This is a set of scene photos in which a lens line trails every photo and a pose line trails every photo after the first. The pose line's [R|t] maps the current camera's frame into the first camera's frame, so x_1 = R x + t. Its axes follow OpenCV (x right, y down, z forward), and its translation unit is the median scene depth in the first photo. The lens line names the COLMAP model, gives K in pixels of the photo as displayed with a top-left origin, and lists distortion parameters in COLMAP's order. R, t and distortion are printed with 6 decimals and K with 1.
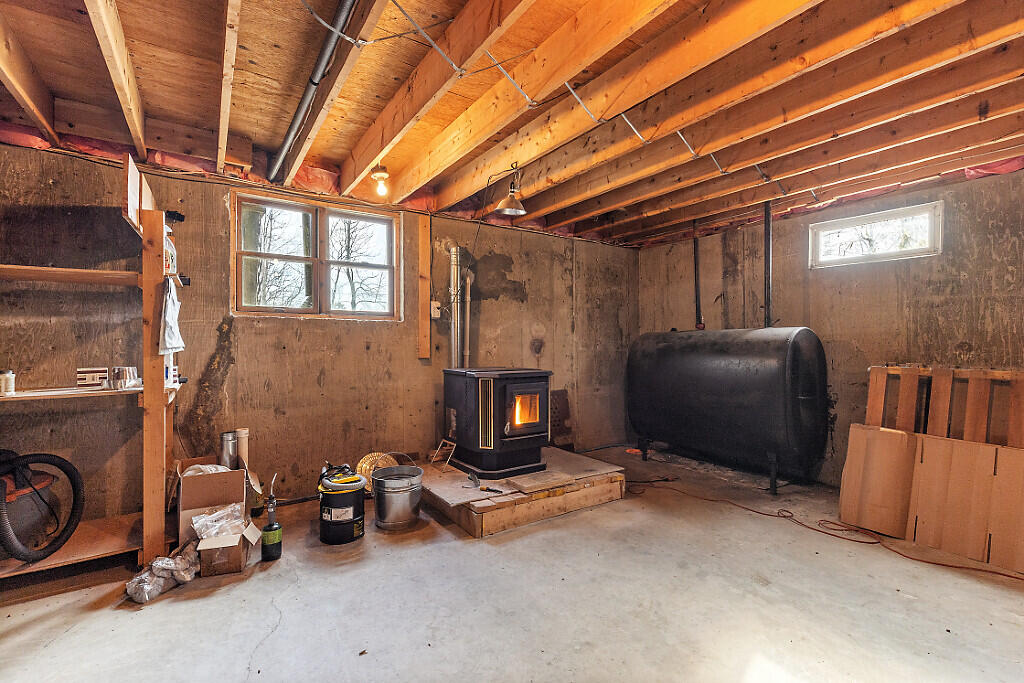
lens RADIAL K [[465.3, 0, 504.0], [0, 465.3, 338.6], [0, 0, 1]] dist [0.000503, 0.000188]
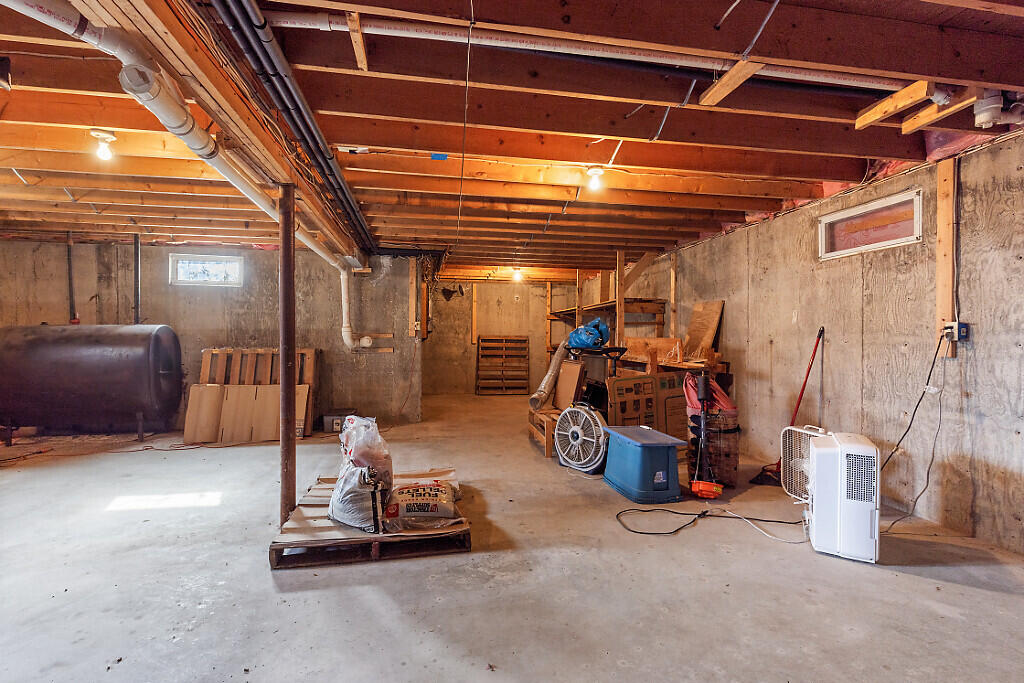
lens RADIAL K [[465.3, 0, 504.0], [0, 465.3, 338.6], [0, 0, 1]] dist [0.000503, 0.000188]
pose [[0.398349, -0.007223, 0.917205, -0.273240], [-0.010472, 0.999868, 0.012422, -0.010357], [-0.917174, -0.014554, 0.398221, -0.563677]]
